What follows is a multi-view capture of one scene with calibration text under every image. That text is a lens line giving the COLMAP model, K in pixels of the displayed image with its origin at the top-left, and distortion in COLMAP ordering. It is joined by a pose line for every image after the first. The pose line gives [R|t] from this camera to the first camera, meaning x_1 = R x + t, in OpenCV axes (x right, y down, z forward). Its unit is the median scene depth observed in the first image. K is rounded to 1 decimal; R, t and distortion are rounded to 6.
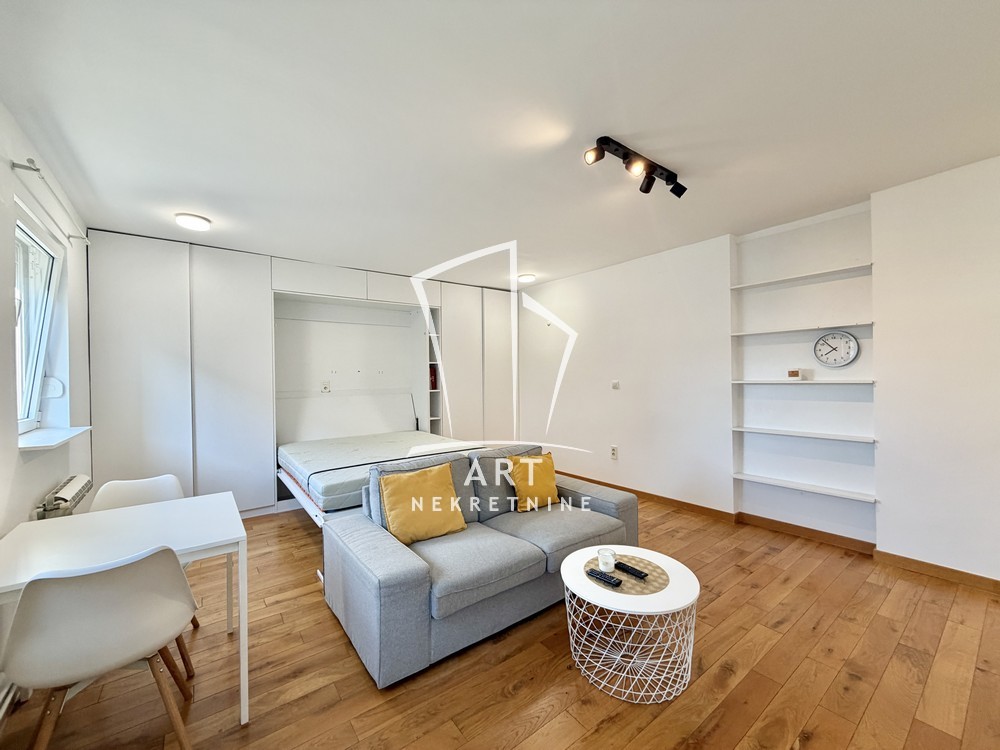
lens RADIAL K [[397.4, 0, 495.9], [0, 397.4, 375.2], [0, 0, 1]] dist [0.000950, -0.000232]
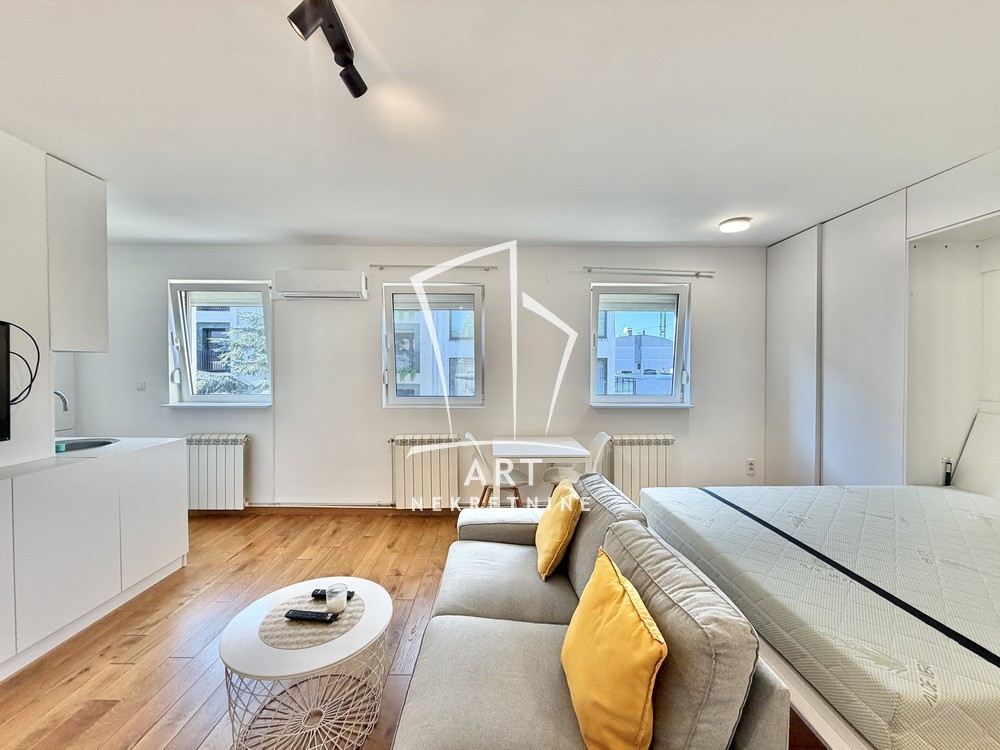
lens RADIAL K [[397.4, 0, 495.9], [0, 397.4, 375.2], [0, 0, 1]] dist [0.000950, -0.000232]
pose [[-0.595504, 0.027083, -0.802895, 0.381895], [0.004737, 0.999533, 0.030203, -0.018969], [0.803338, 0.014183, -0.595354, 0.910465]]
